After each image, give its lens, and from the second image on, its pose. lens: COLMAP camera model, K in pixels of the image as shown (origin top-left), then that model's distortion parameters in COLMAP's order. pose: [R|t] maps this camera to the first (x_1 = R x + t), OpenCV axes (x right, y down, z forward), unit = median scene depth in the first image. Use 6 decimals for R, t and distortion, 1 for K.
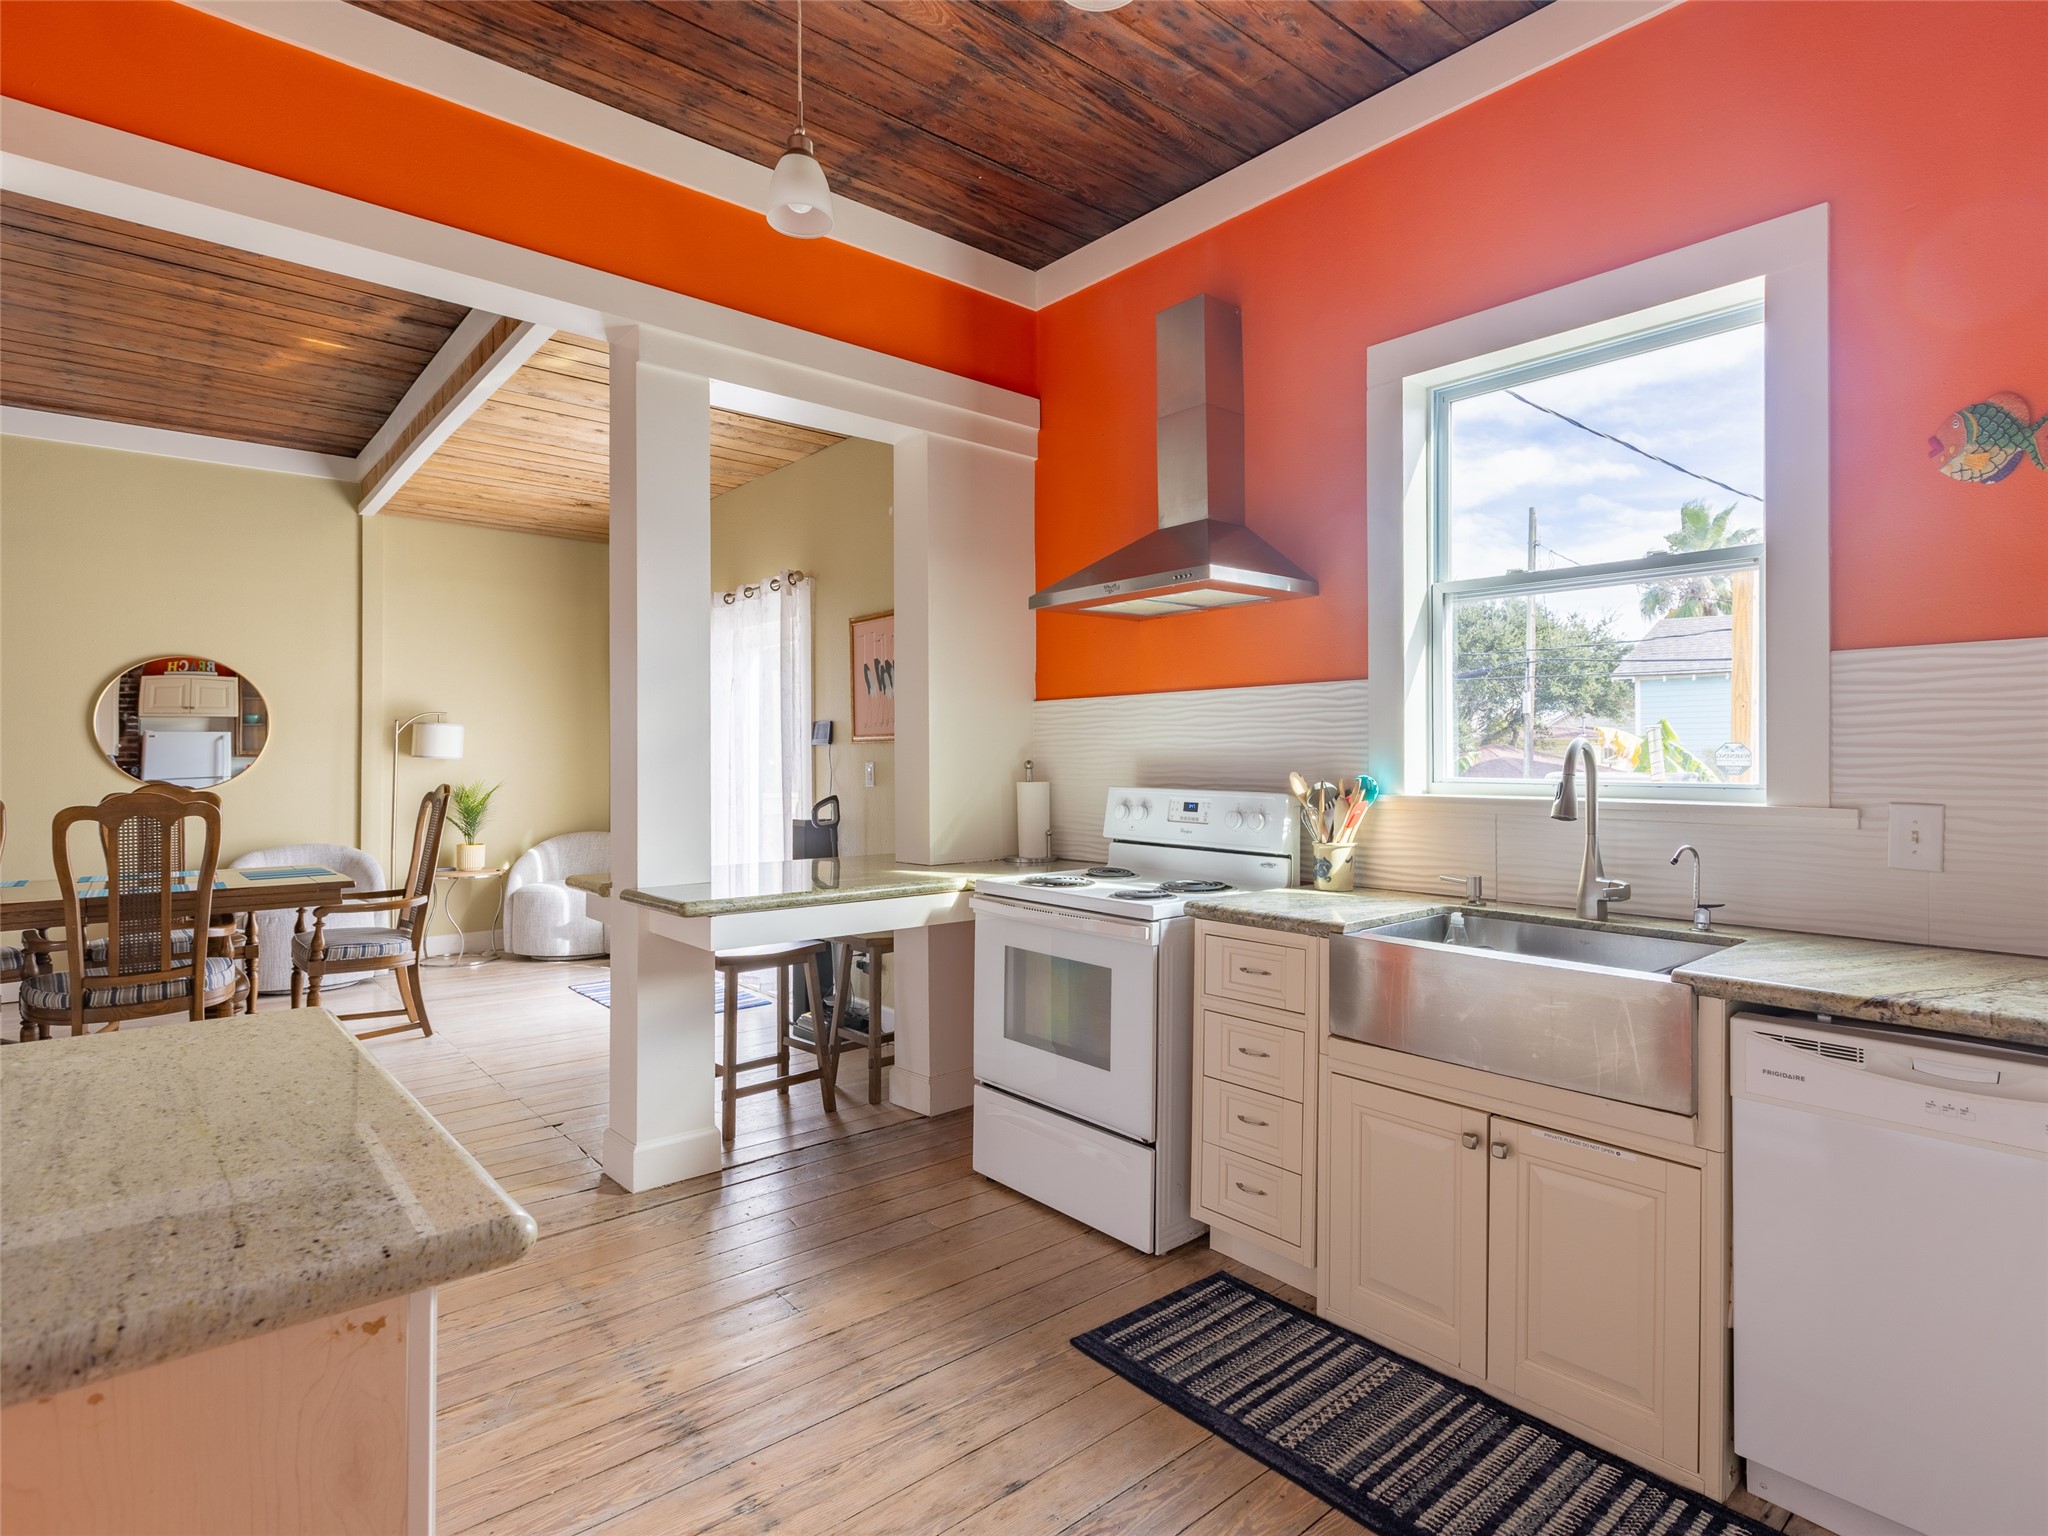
lens RADIAL K [[1087.8, 0, 1049.1], [0, 1087.8, 759.4], [0, 0, 1]] dist [-0.002982, 0.000306]
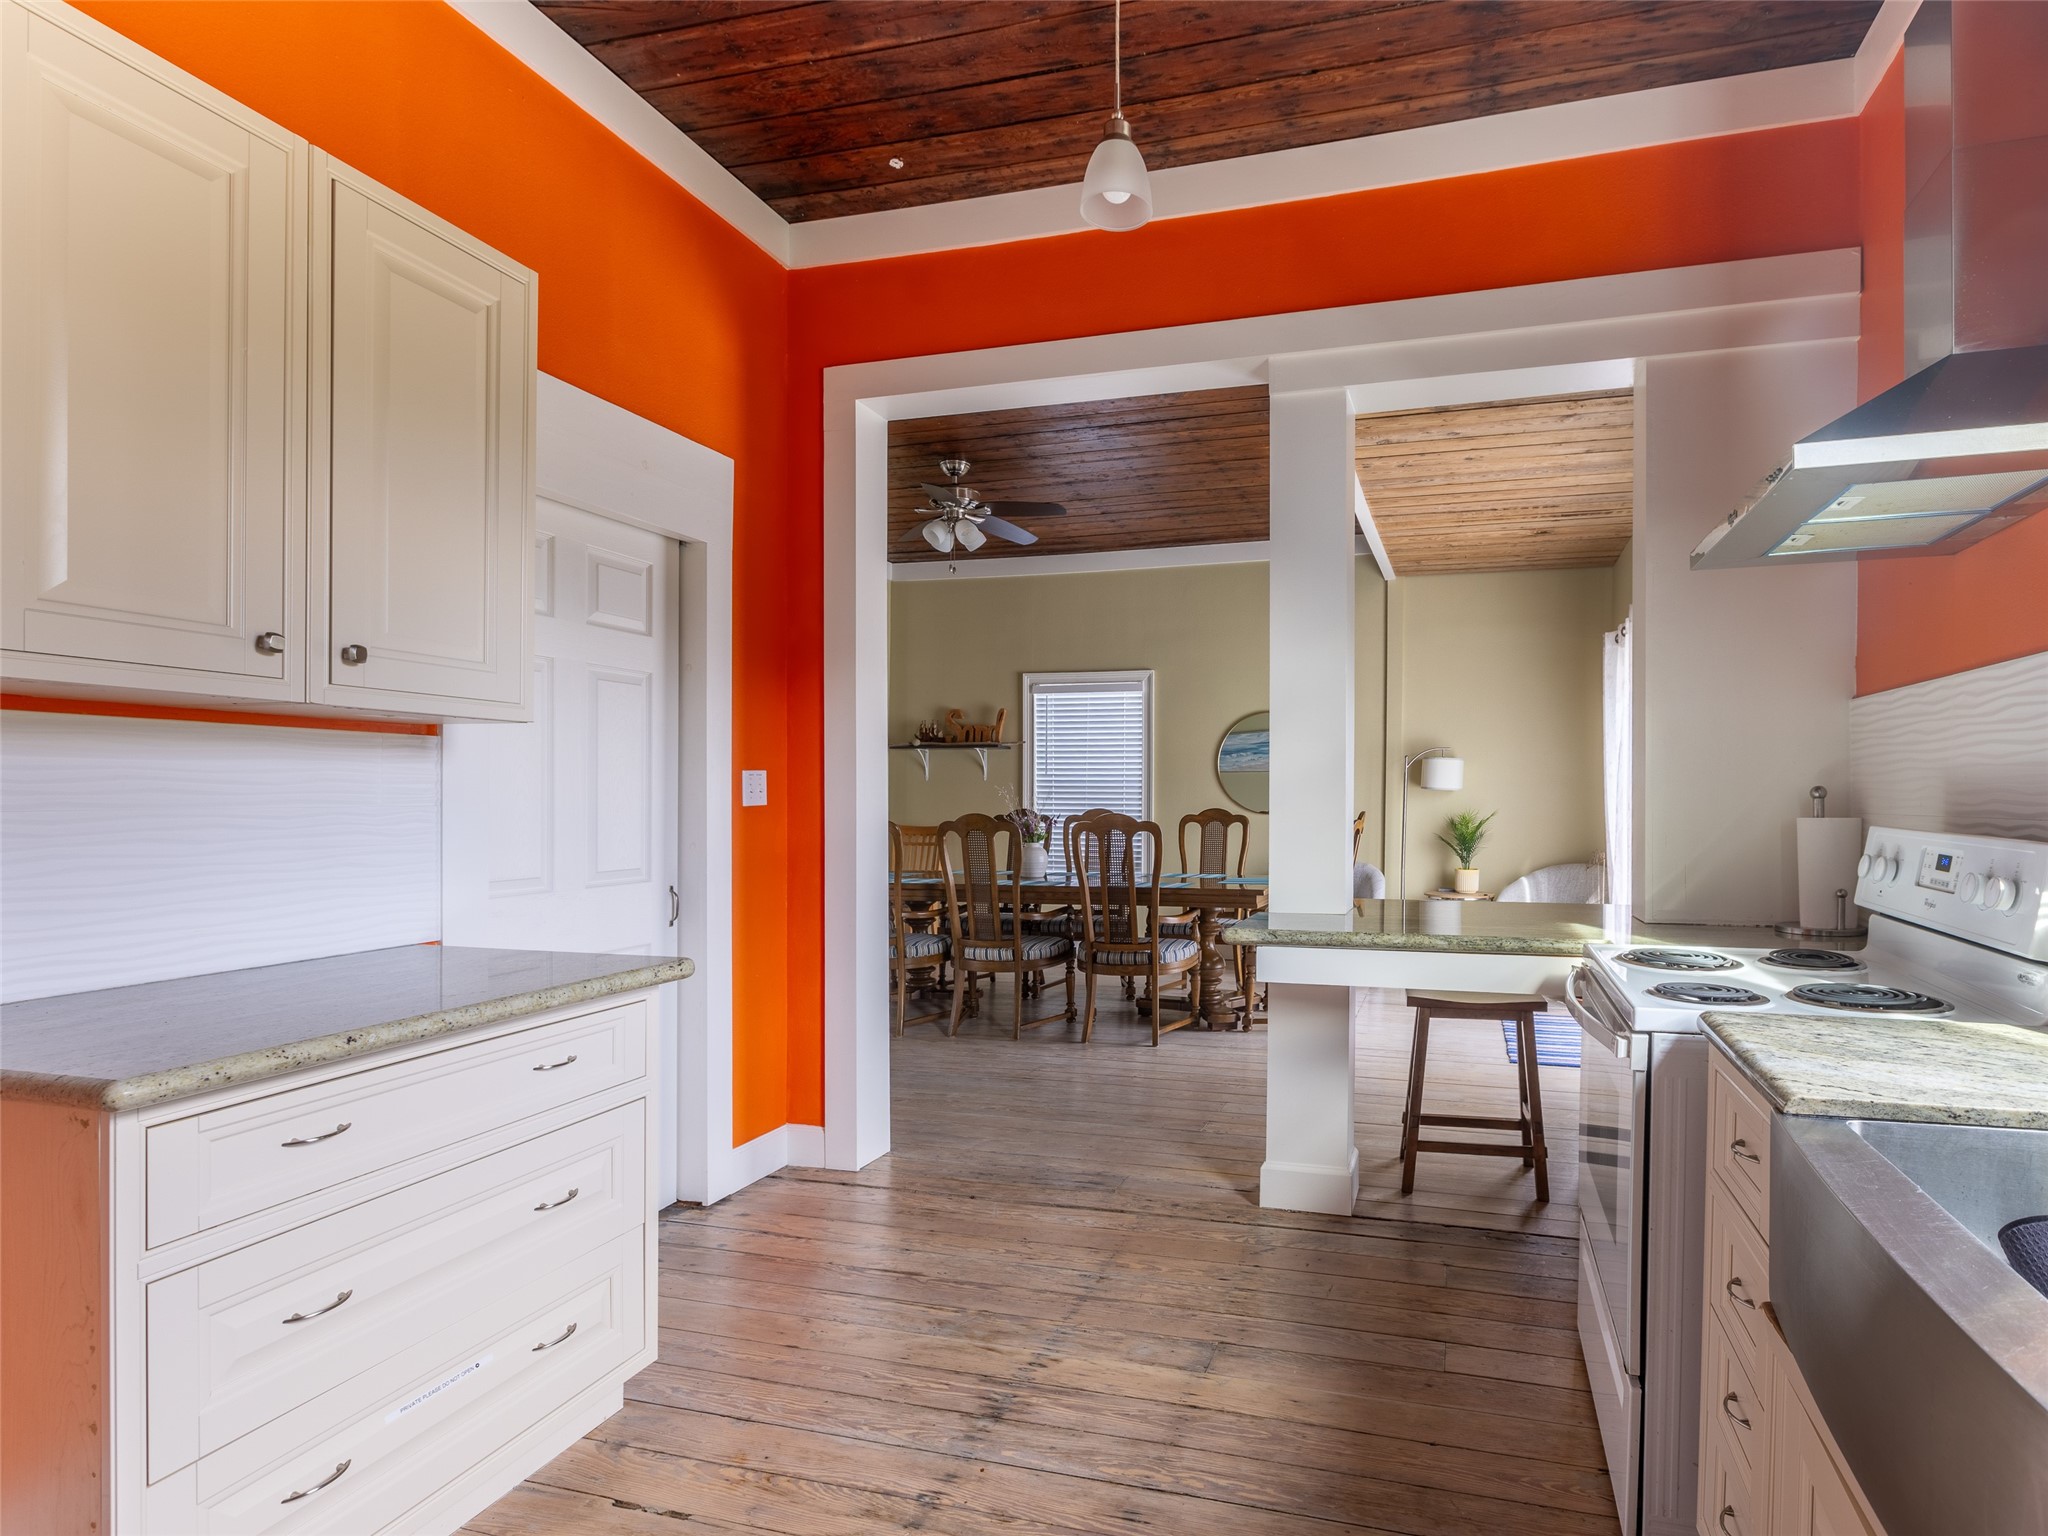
lens RADIAL K [[1060.6, 0, 1162.0], [0, 1060.6, 807.9], [0, 0, 1]] dist [0.003001, 0.001078]
pose [[0.549544, 0.010127, -0.835403, 0.519845], [0.001403, 0.999914, 0.013044, 0.009032], [0.835463, -0.008340, 0.549483, 0.476927]]
